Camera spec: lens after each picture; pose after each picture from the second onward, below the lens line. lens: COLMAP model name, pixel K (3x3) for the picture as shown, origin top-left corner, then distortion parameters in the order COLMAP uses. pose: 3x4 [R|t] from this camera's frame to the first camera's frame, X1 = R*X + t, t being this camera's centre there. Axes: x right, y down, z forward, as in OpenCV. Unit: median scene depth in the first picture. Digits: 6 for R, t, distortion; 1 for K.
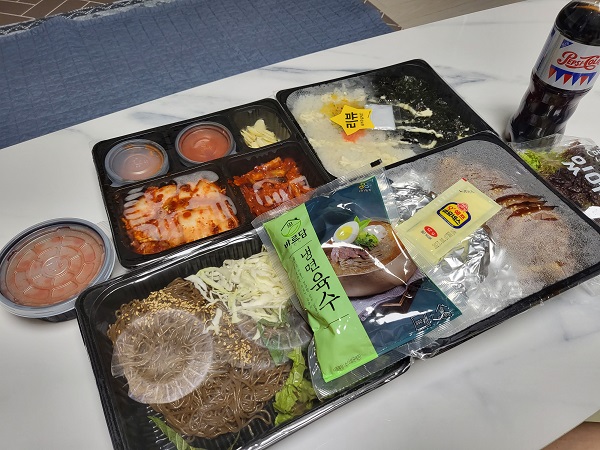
lens RADIAL K [[454.7, 0, 294.4], [0, 454.7, 230.9], [0, 0, 1]] dist [-0.033021, 0.036836]
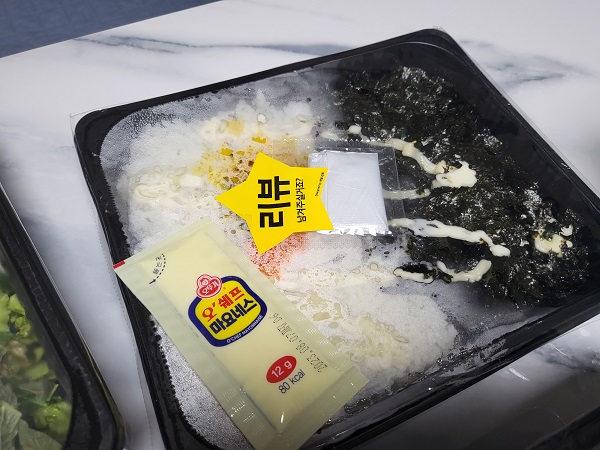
lens RADIAL K [[454.7, 0, 299.8], [0, 454.7, 220.4], [0, 0, 1]] dist [-0.033021, 0.036836]
pose [[0.995643, -0.012528, 0.092398, 0.108116], [0.002725, 0.994419, 0.105469, -0.258672], [-0.093204, -0.104757, 0.990121, 0.596145]]
